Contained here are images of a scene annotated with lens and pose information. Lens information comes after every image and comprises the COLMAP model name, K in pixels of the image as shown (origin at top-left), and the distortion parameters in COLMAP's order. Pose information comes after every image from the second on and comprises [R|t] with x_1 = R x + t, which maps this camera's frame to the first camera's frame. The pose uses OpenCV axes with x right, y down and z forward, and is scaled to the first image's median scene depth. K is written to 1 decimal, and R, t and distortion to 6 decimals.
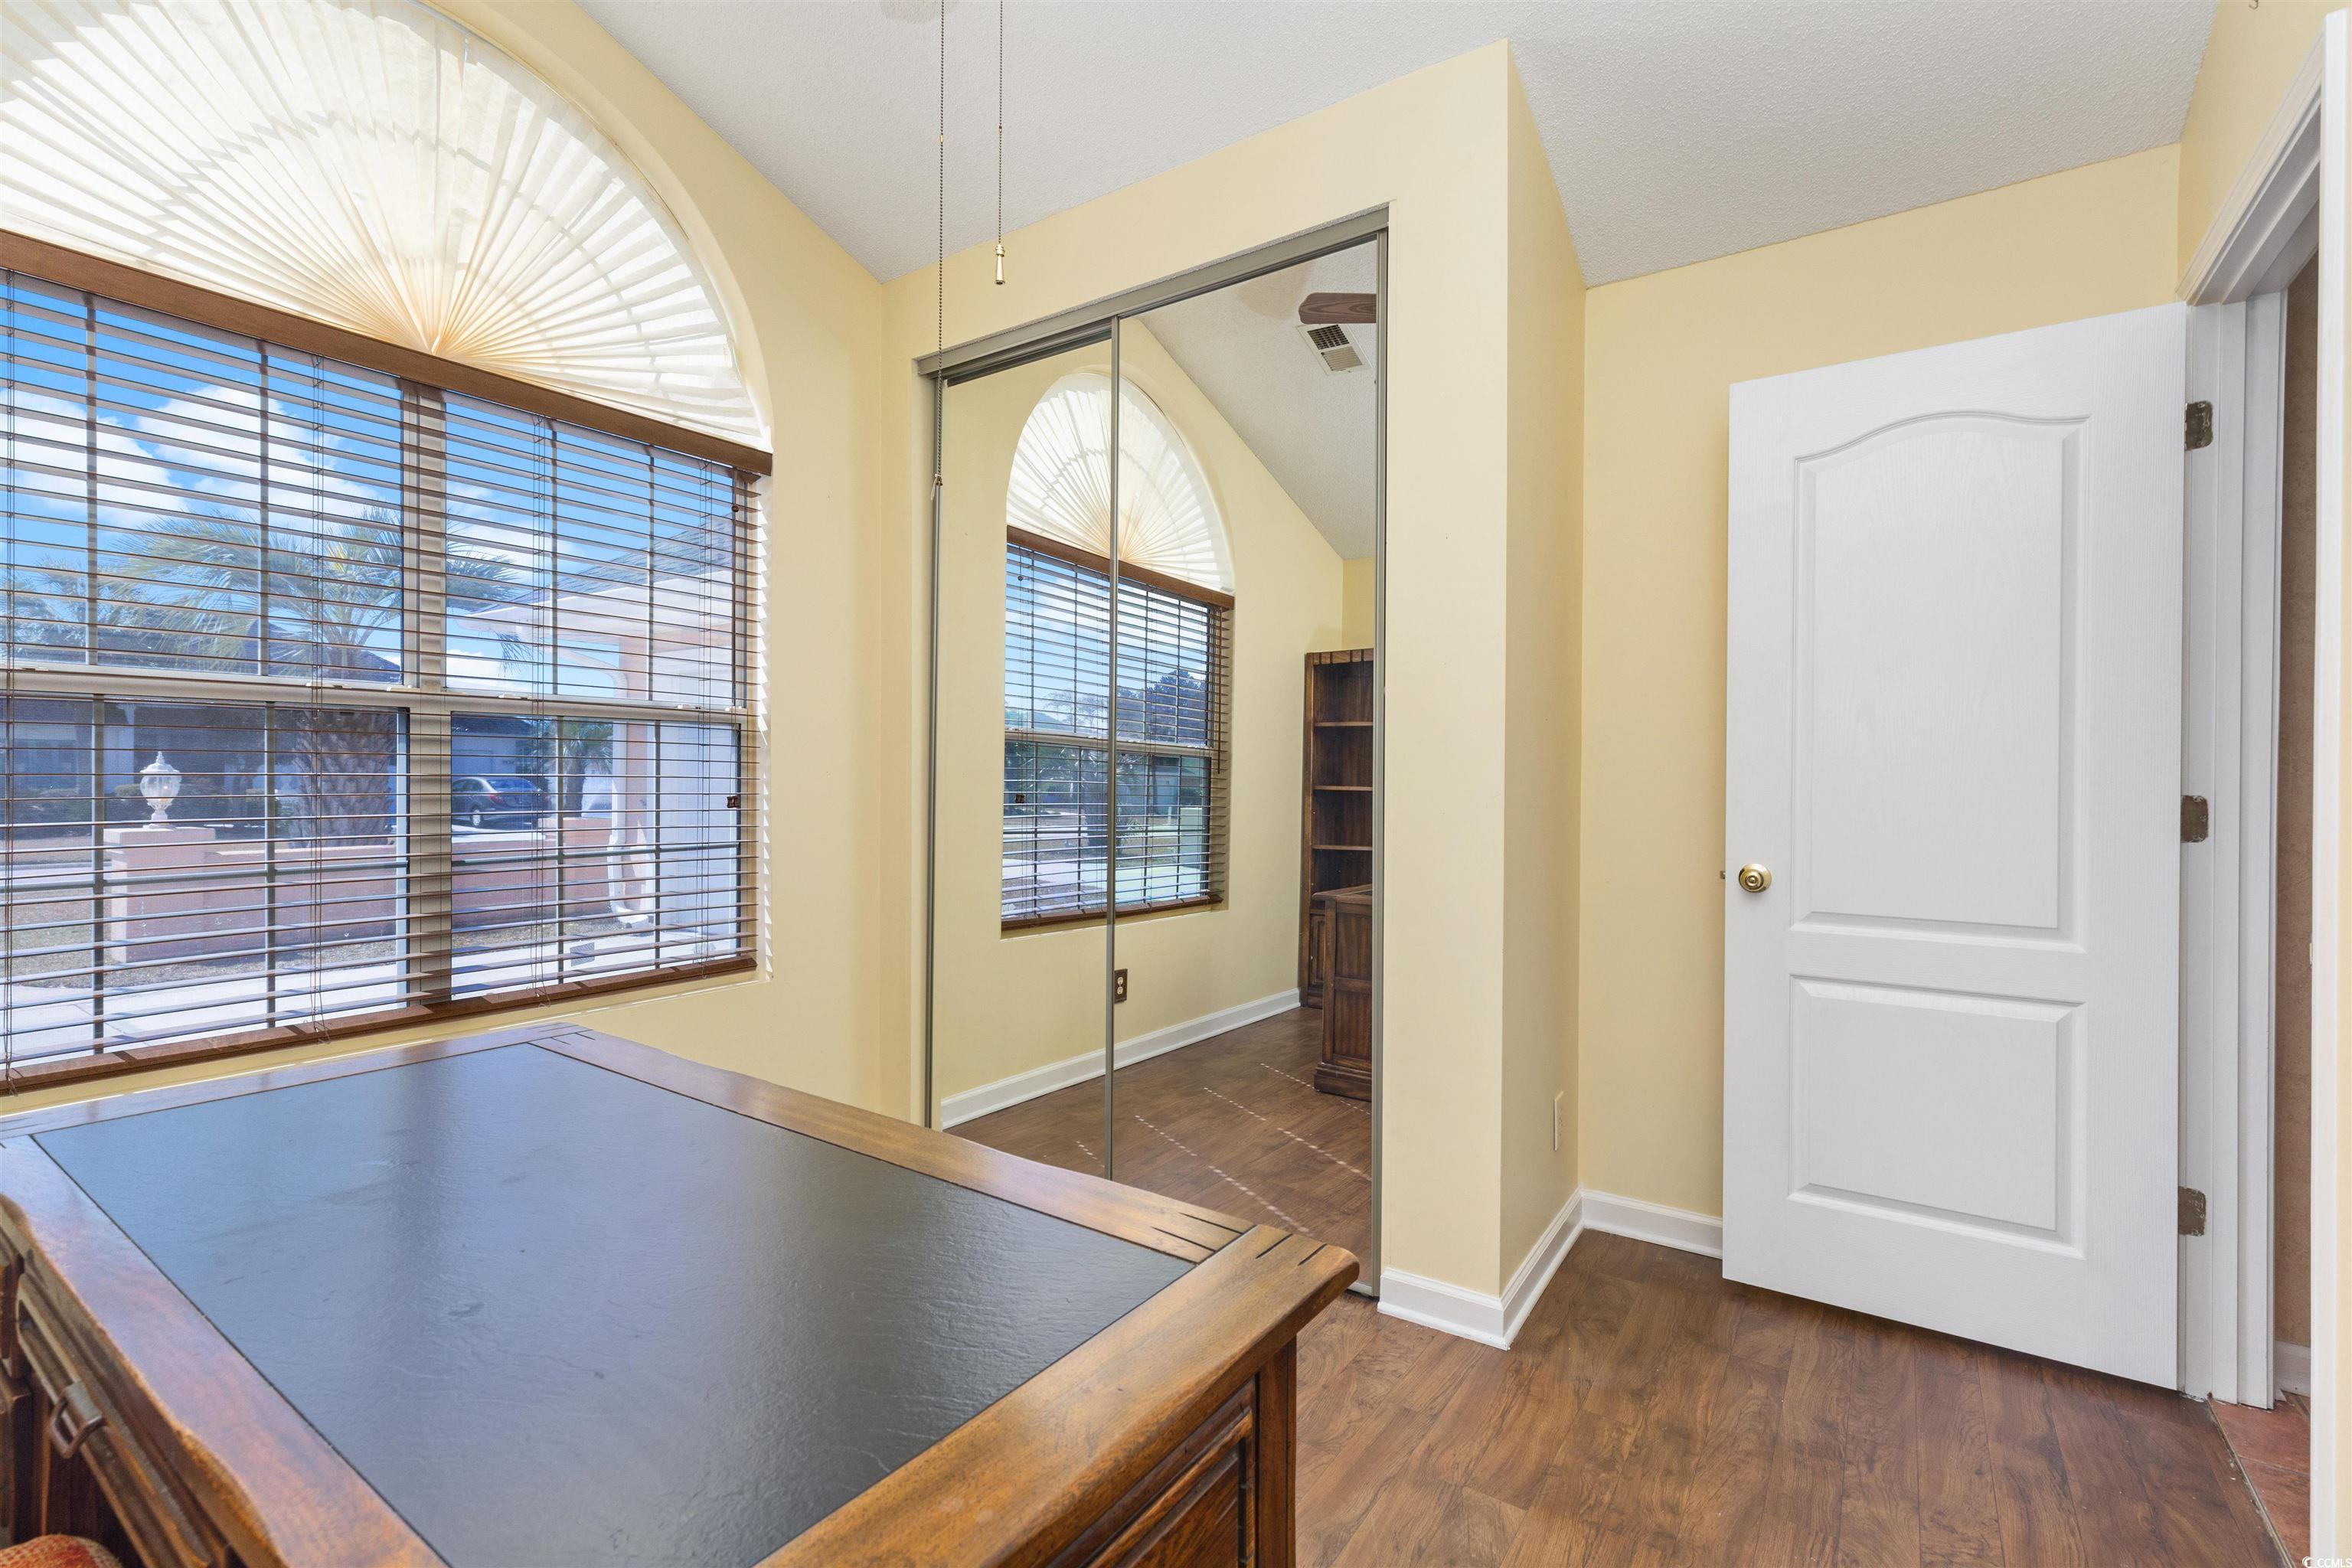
lens RADIAL K [[1058.2, 0, 1183.4], [0, 1058.2, 786.2], [0, 0, 1]] dist [0.005295, 0.000667]
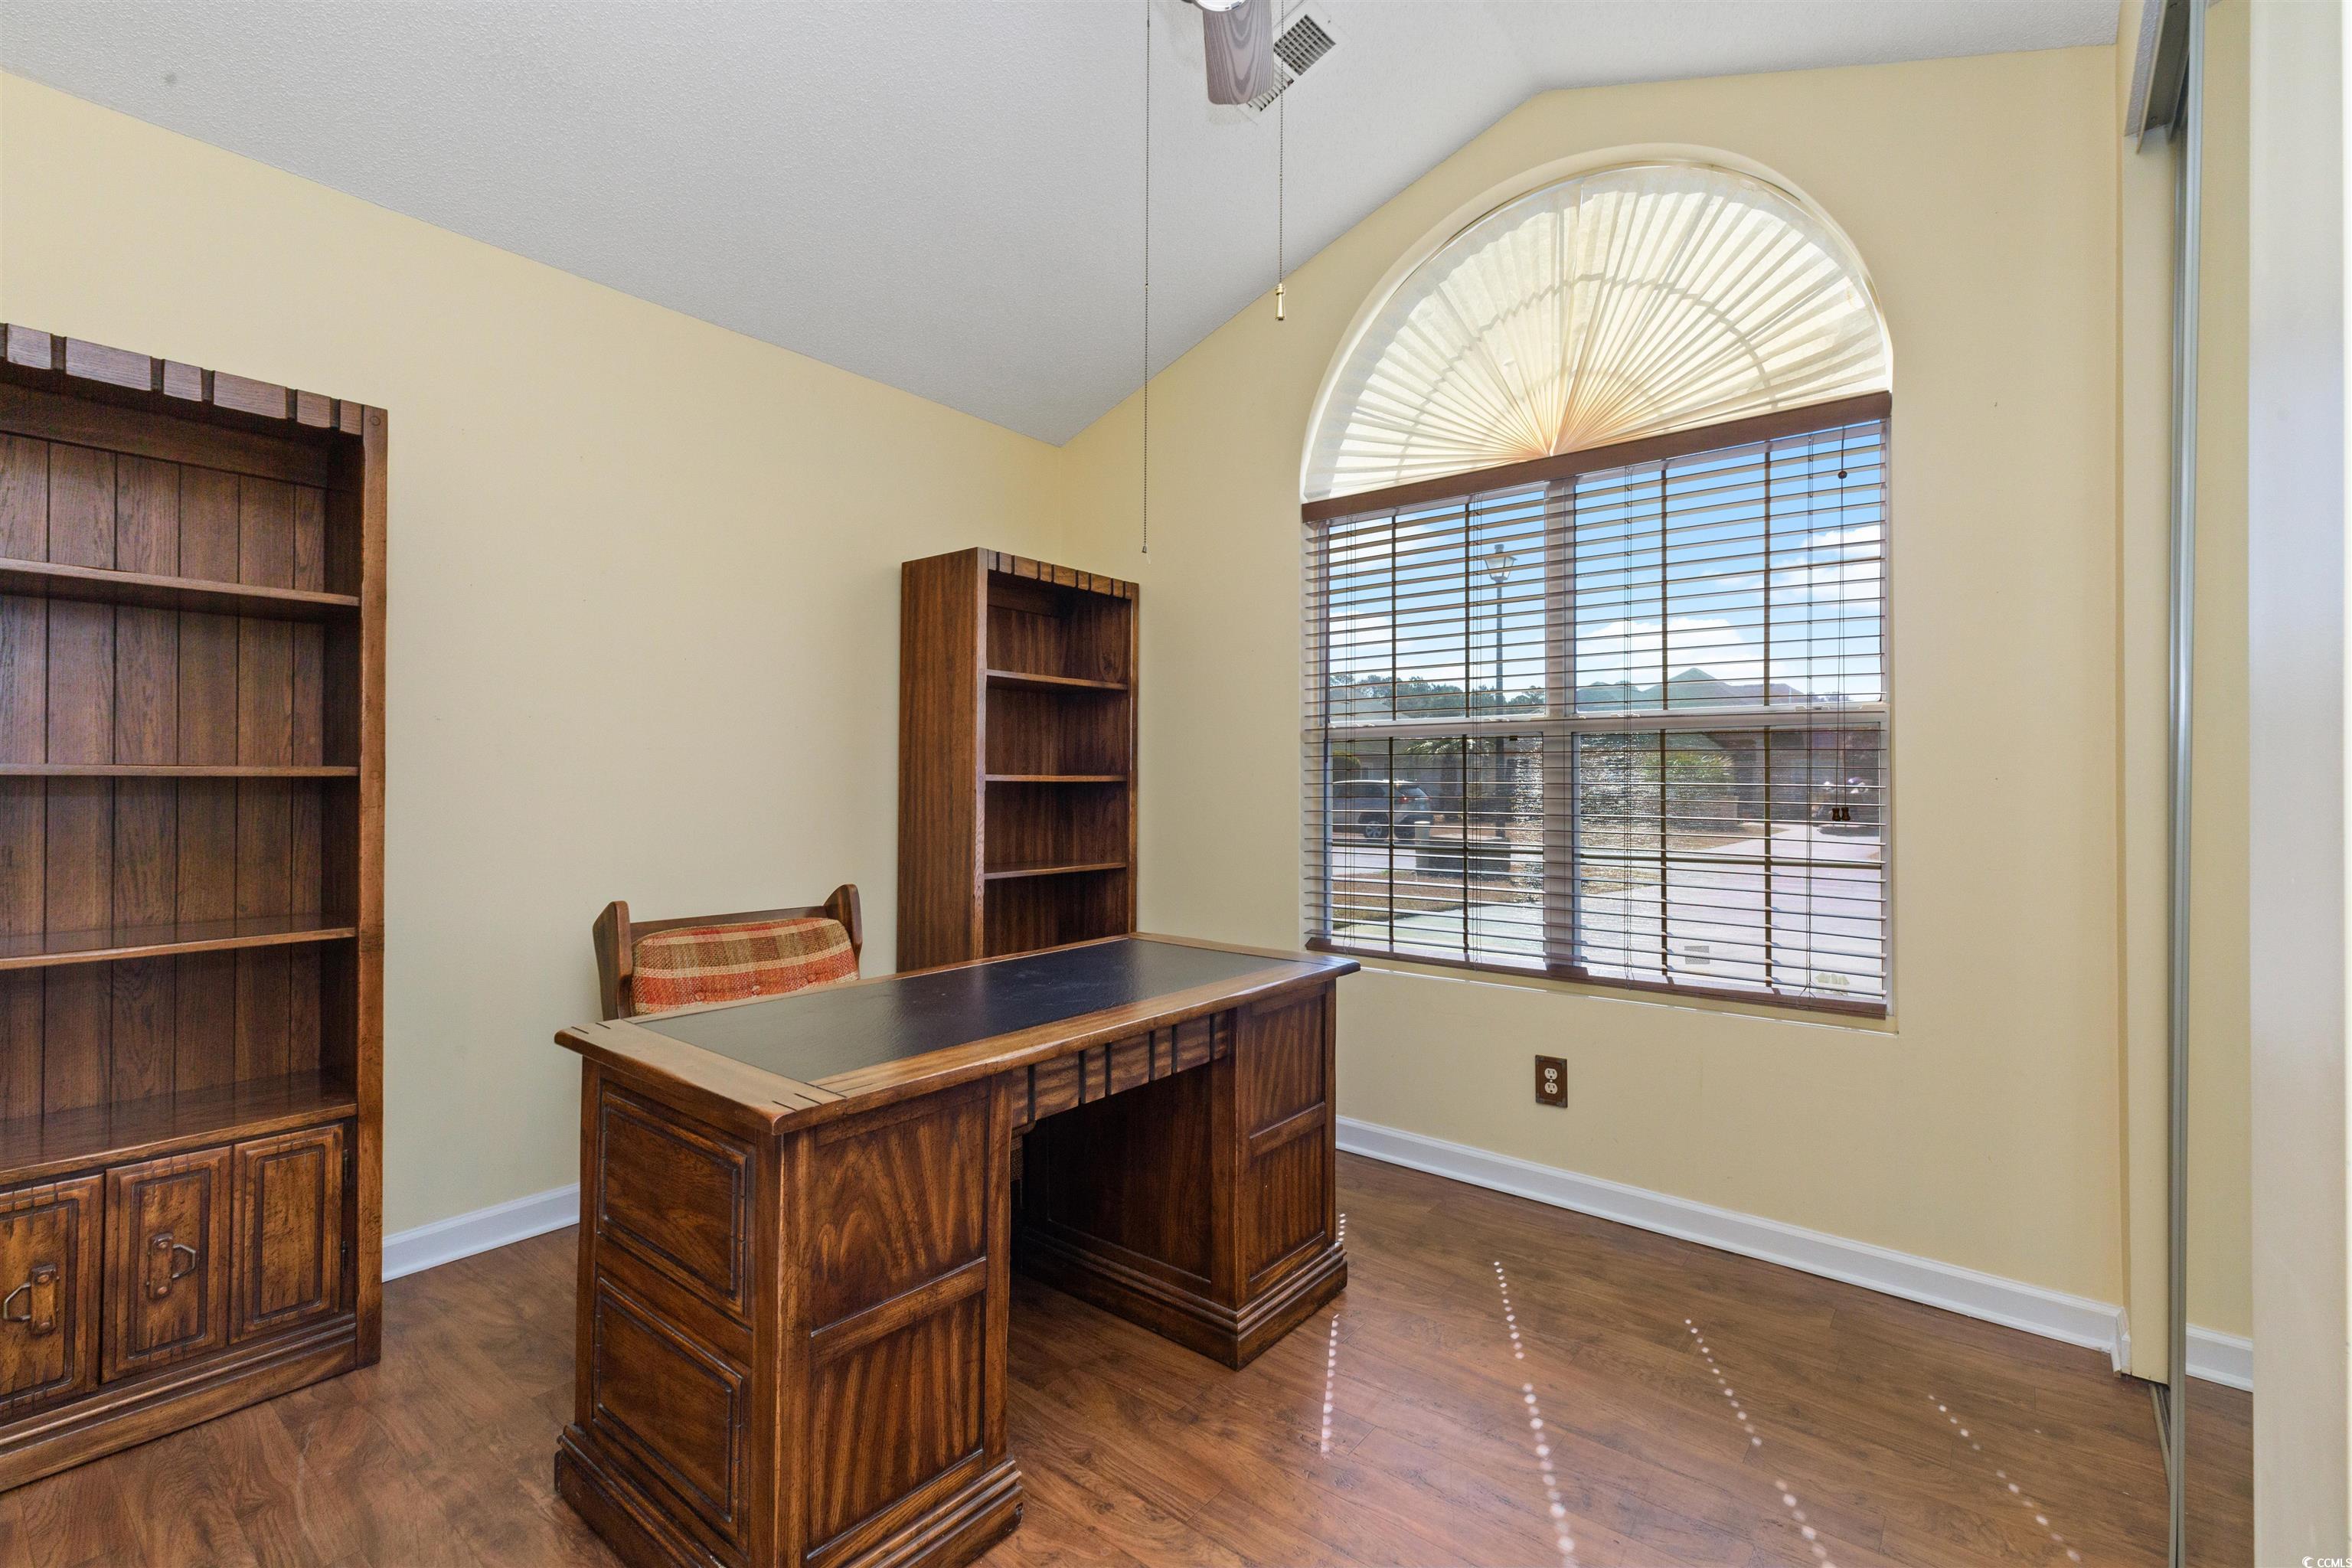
lens RADIAL K [[1058.2, 0, 1181.7], [0, 1058.2, 770.6], [0, 0, 1]] dist [0.005295, 0.000667]
pose [[-0.113808, -0.005102, -0.993490, 0.519088], [-0.010235, 0.999940, -0.003963, -0.014092], [0.993450, 0.009717, -0.113853, 0.602145]]
